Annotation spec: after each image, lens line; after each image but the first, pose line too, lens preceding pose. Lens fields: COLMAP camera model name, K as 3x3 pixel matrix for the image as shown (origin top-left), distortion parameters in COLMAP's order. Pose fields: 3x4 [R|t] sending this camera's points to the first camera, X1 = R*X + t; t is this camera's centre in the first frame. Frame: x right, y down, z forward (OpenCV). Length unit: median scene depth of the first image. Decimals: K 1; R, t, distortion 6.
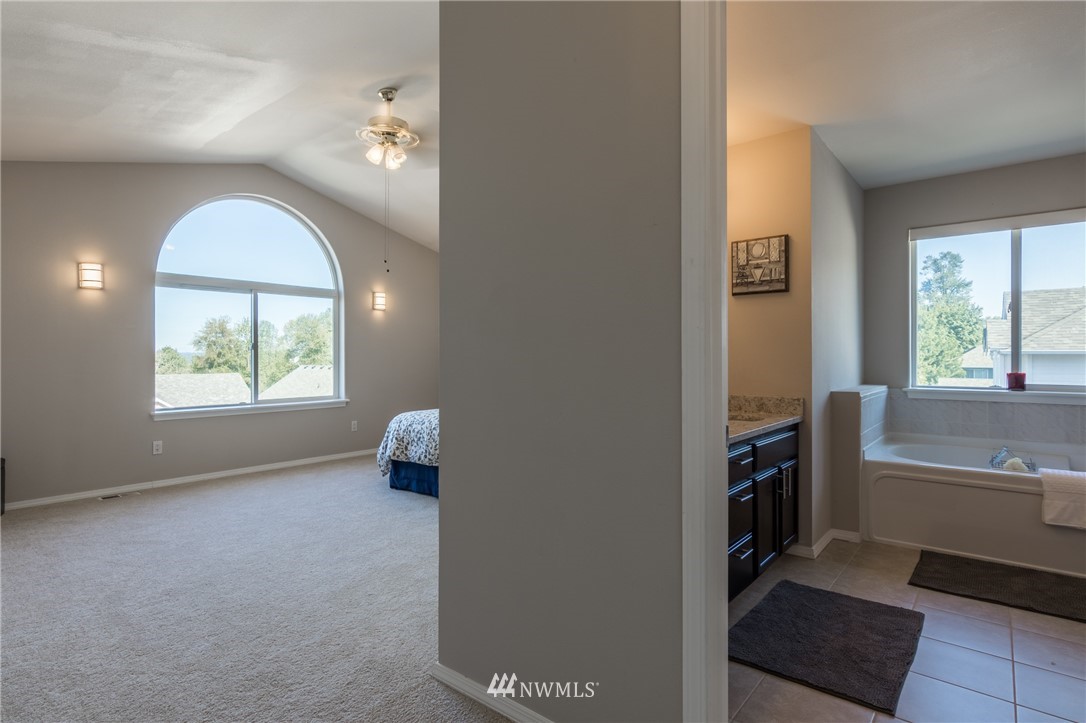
lens RADIAL K [[560.6, 0, 537.1], [0, 560.6, 353.0], [0, 0, 1]] dist [-0.002278, 0.004031]
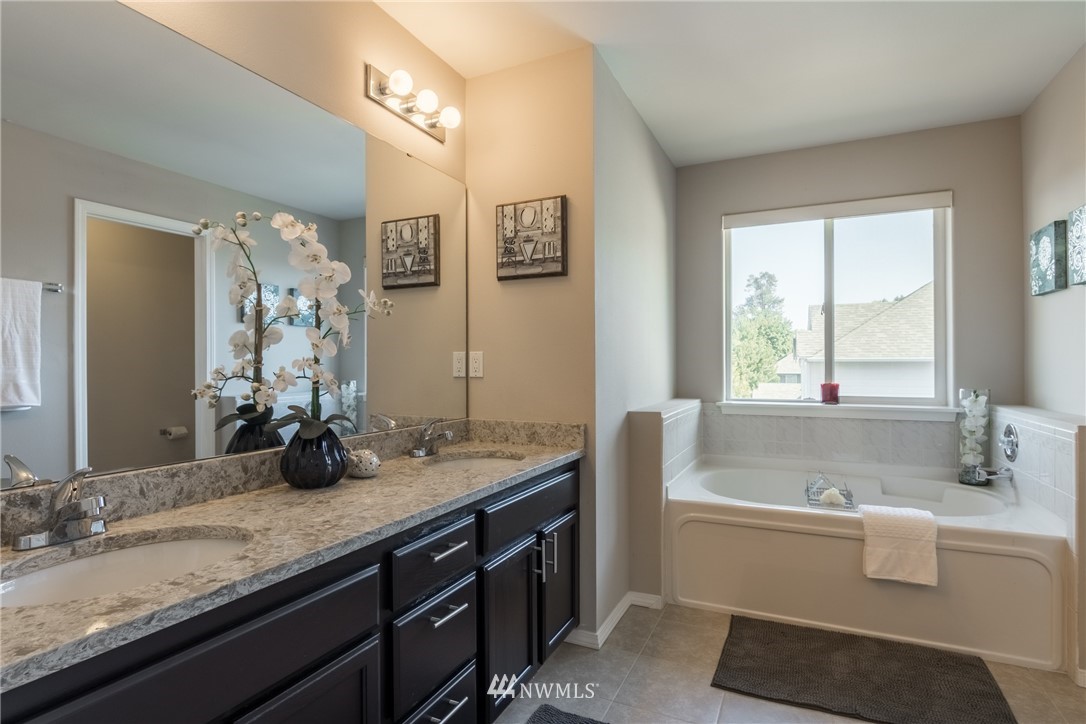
lens RADIAL K [[560.6, 0, 545.7], [0, 560.6, 359.2], [0, 0, 1]] dist [-0.002278, 0.004031]
pose [[0.967076, -0.000710, 0.254486, 0.236633], [0.001596, 0.999993, -0.003275, -0.000177], [-0.254482, 0.003574, 0.967071, 0.310065]]
